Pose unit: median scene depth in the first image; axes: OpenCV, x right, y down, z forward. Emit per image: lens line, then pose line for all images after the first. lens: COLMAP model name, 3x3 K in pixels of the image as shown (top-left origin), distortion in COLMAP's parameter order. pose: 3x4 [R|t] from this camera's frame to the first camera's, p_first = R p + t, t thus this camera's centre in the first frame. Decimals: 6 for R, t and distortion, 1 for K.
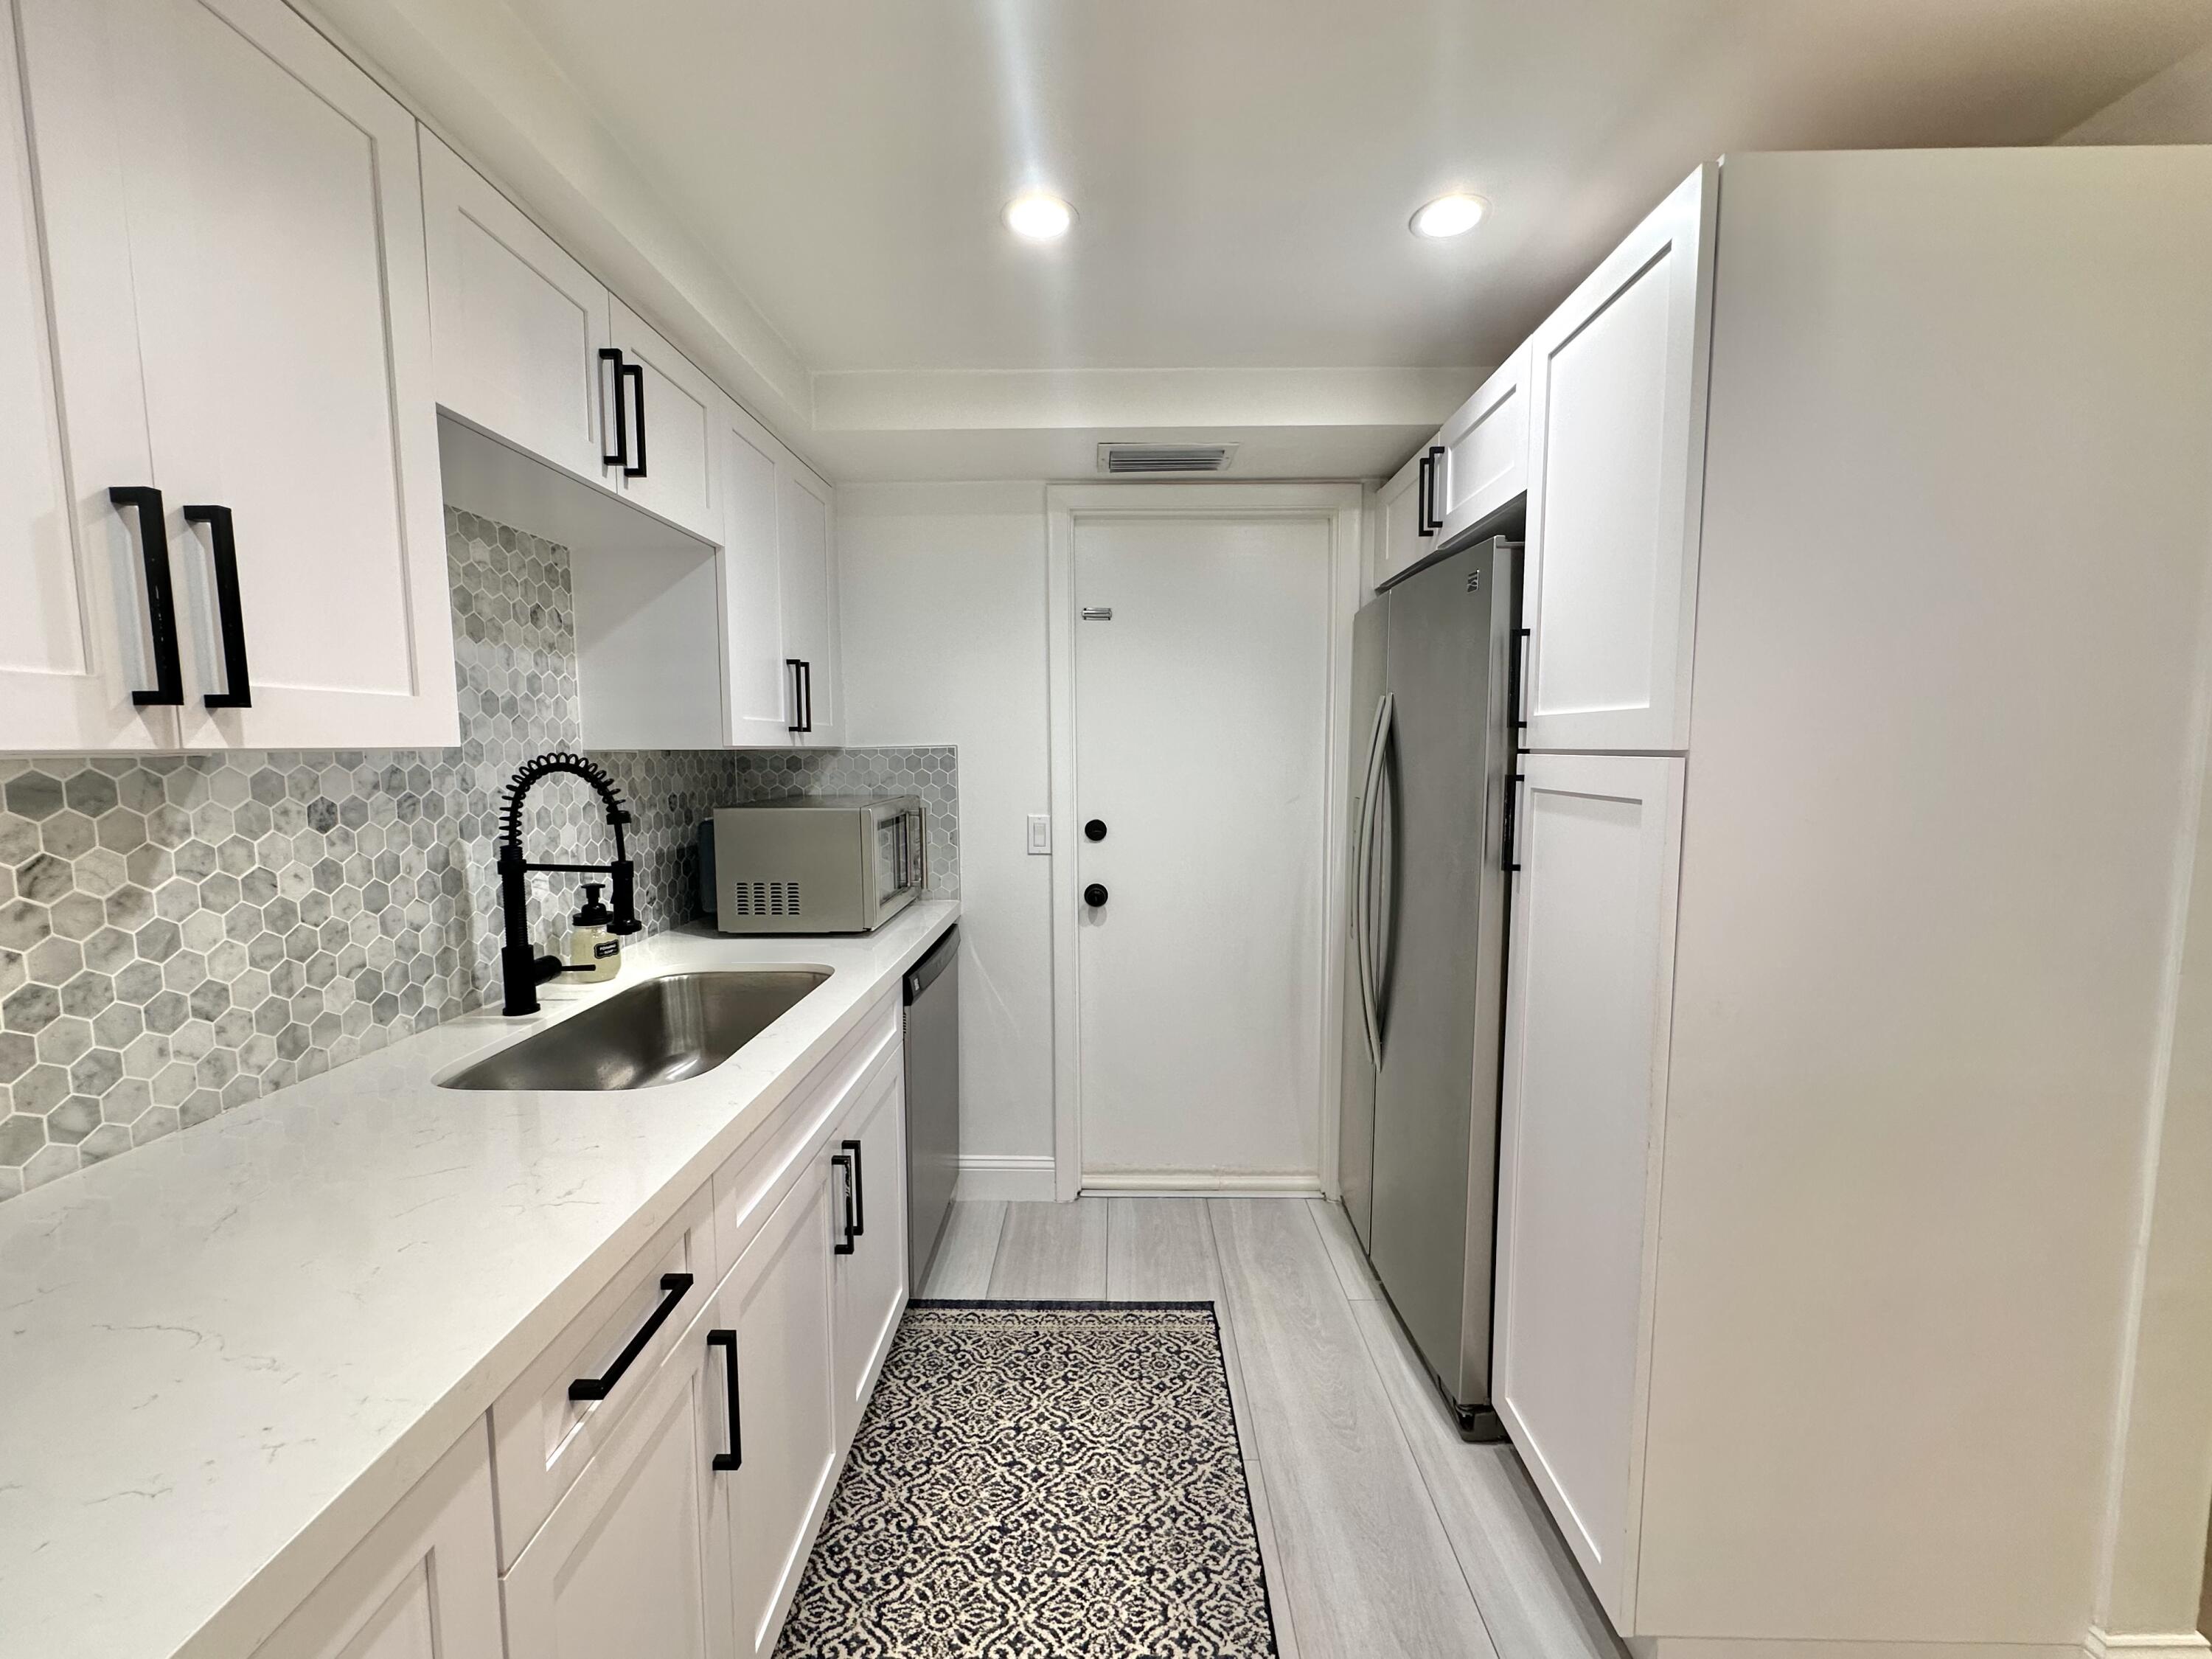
lens RADIAL K [[885.2, 0, 1113.9], [0, 885.2, 830.0], [0, 0, 1]] dist [0.001487, 0.000355]
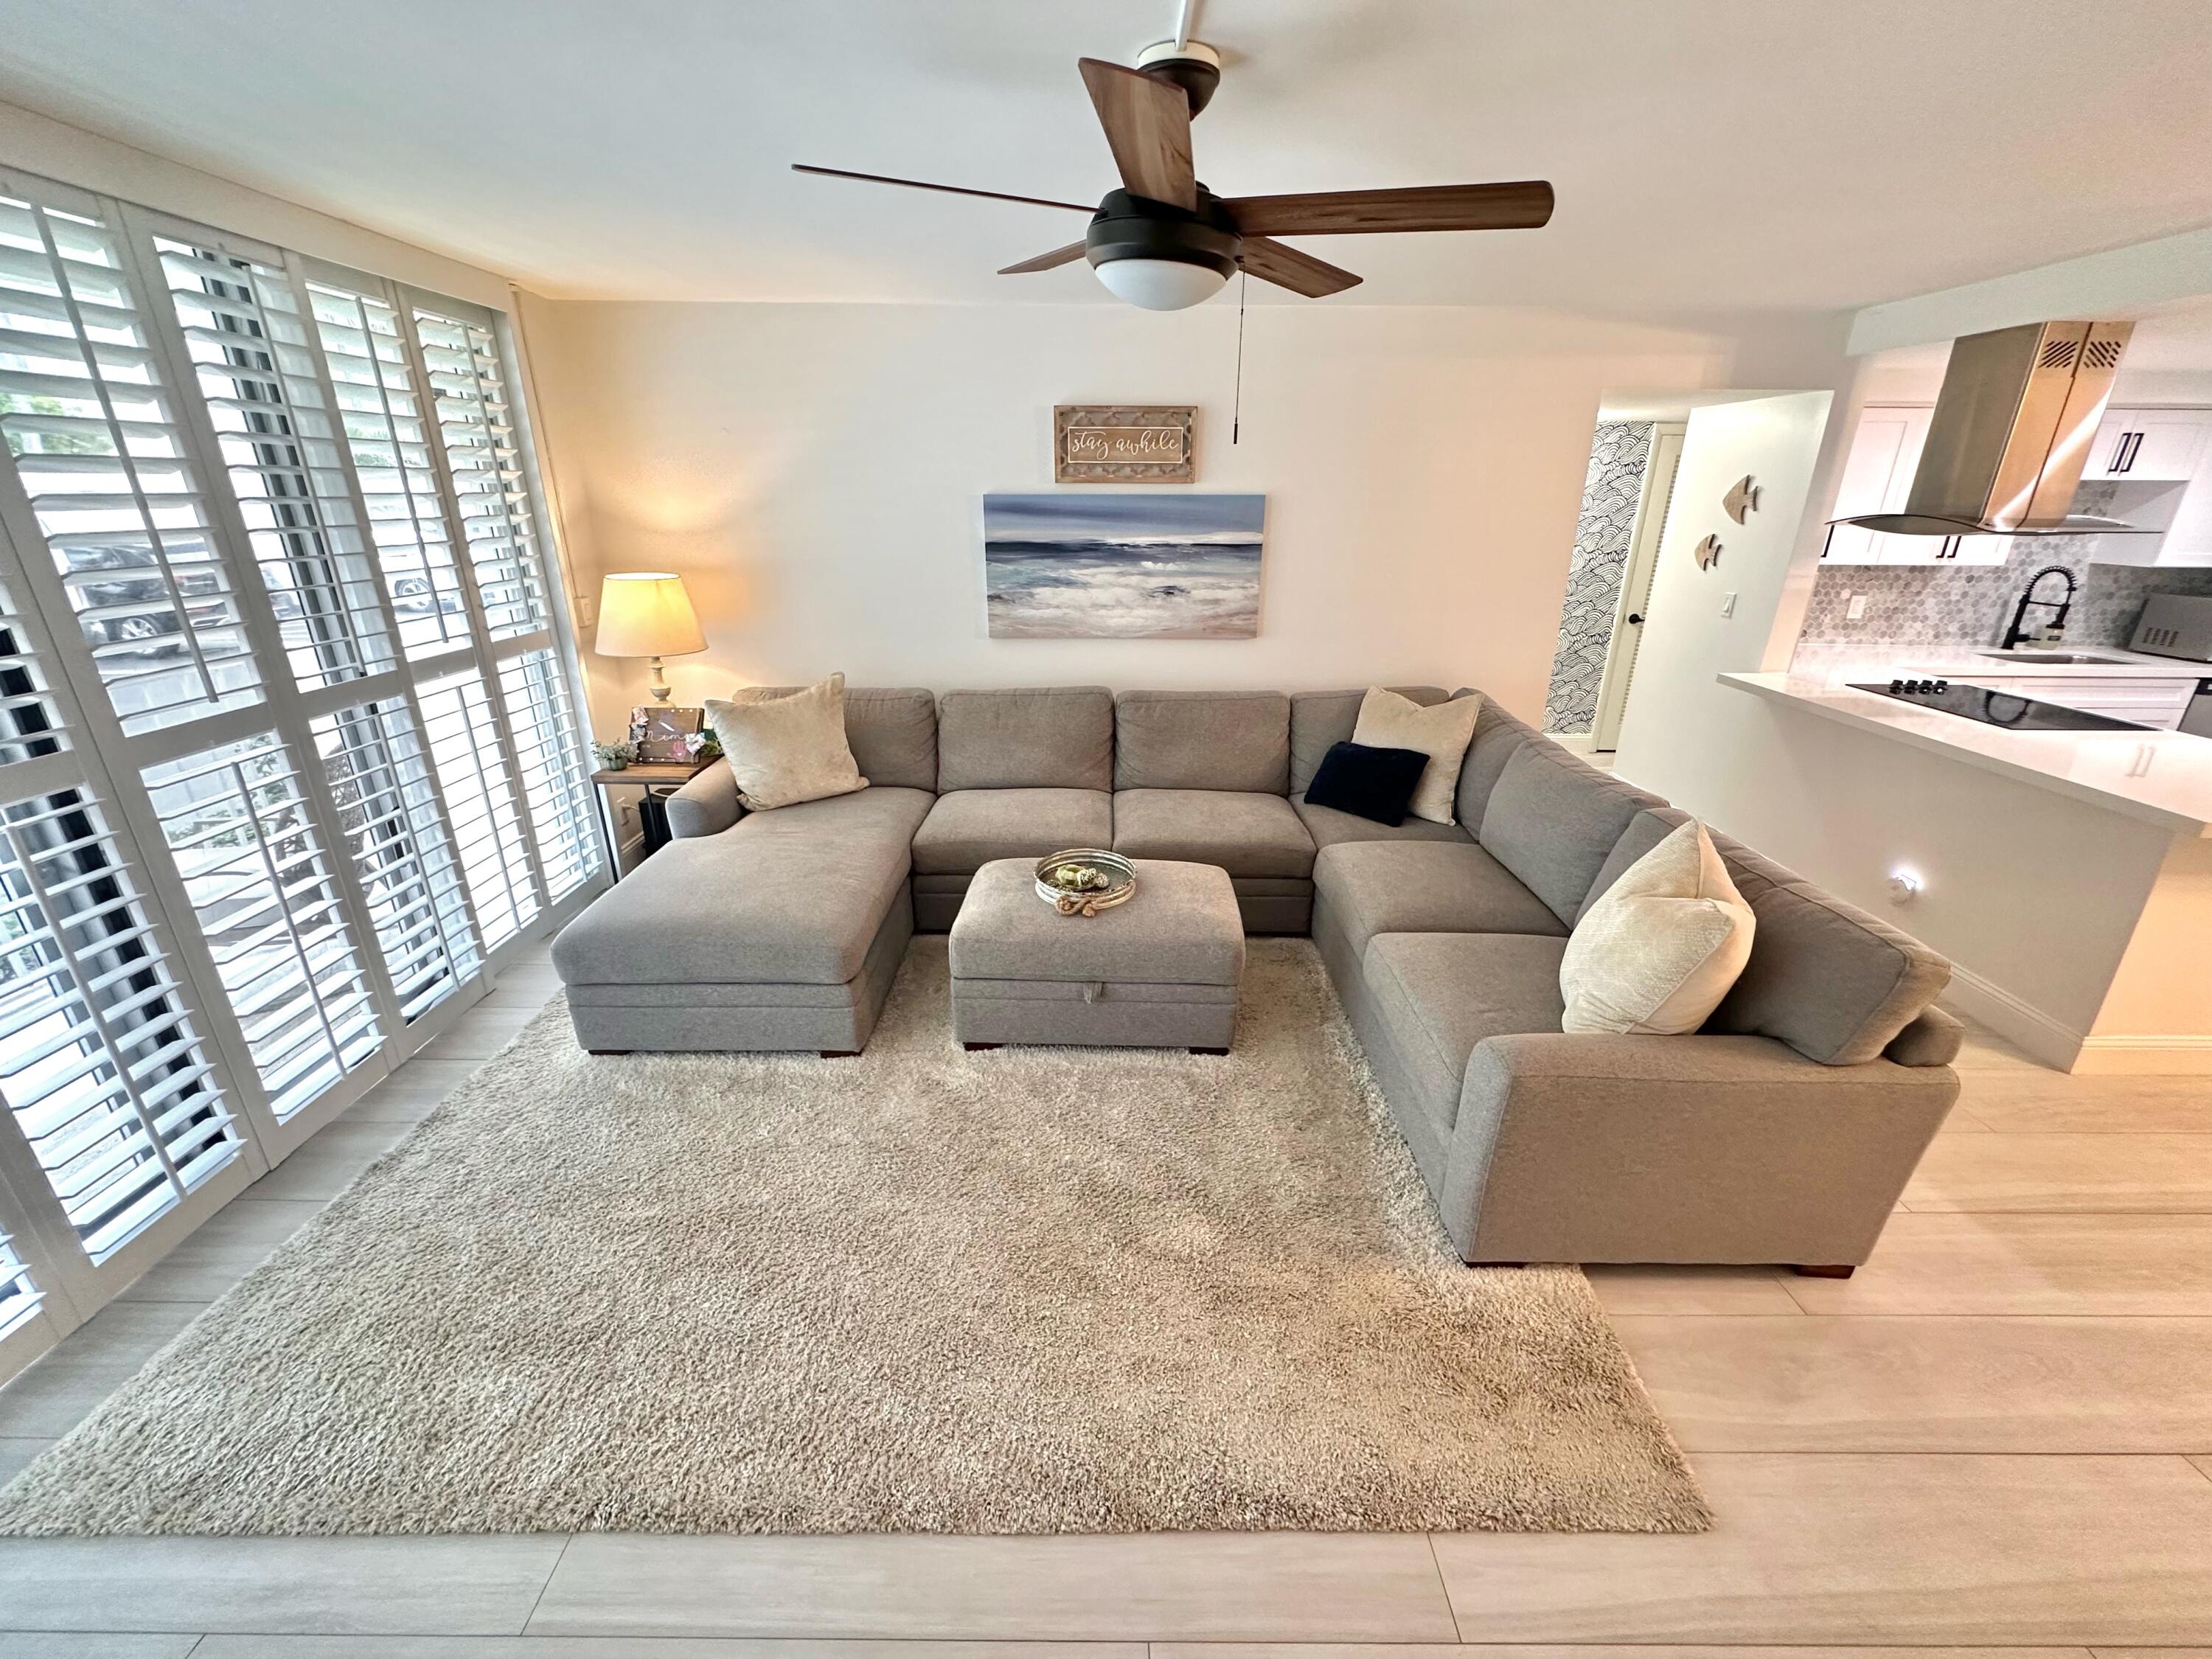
lens RADIAL K [[885.2, 0, 1113.9], [0, 885.2, 830.0], [0, 0, 1]] dist [0.001487, 0.000355]
pose [[0.007381, 0.356843, -0.934135, 3.089280], [-0.103606, 0.929406, 0.354217, 0.018542], [0.994591, 0.094168, 0.043831, -2.784194]]
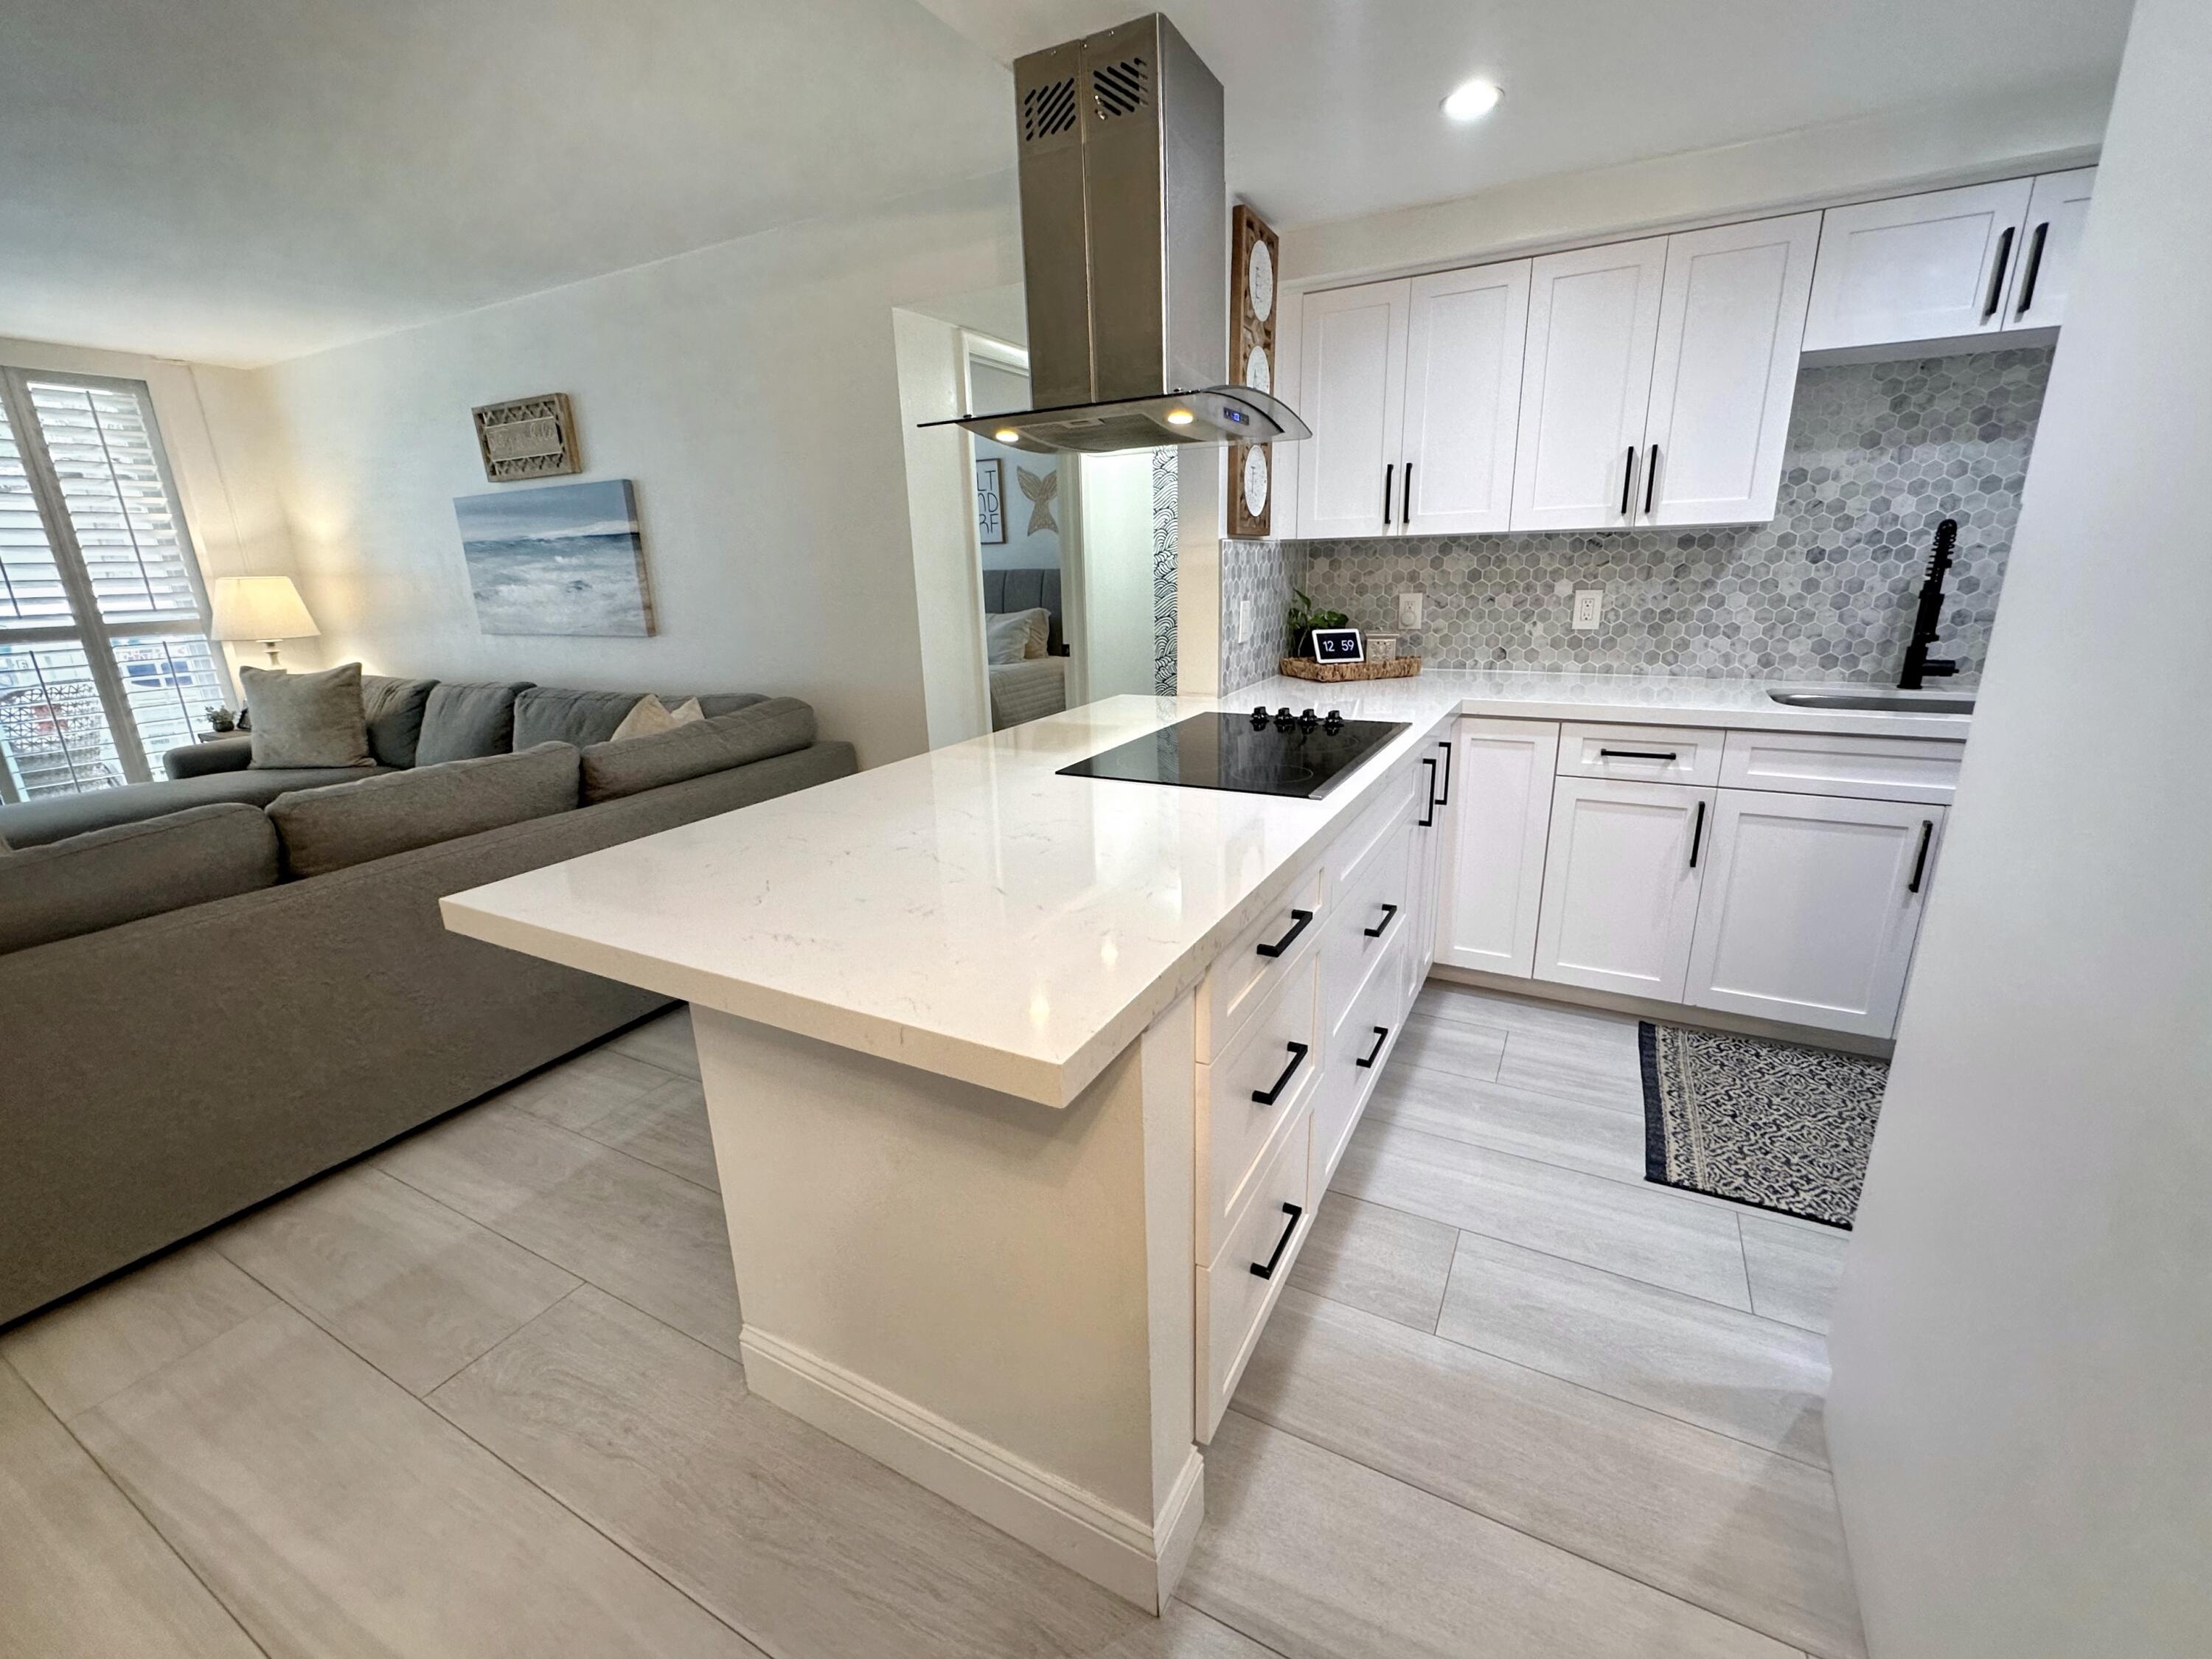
lens RADIAL K [[923.6, 0, 1106.0], [0, 923.6, 829.5], [0, 0, 1]] dist [-0.000688, -0.000030]
pose [[-0.473216, 0.260428, -0.841572, 1.848942], [-0.057106, 0.944227, 0.324306, -0.016183], [0.879093, 0.201526, -0.431952, 0.606727]]
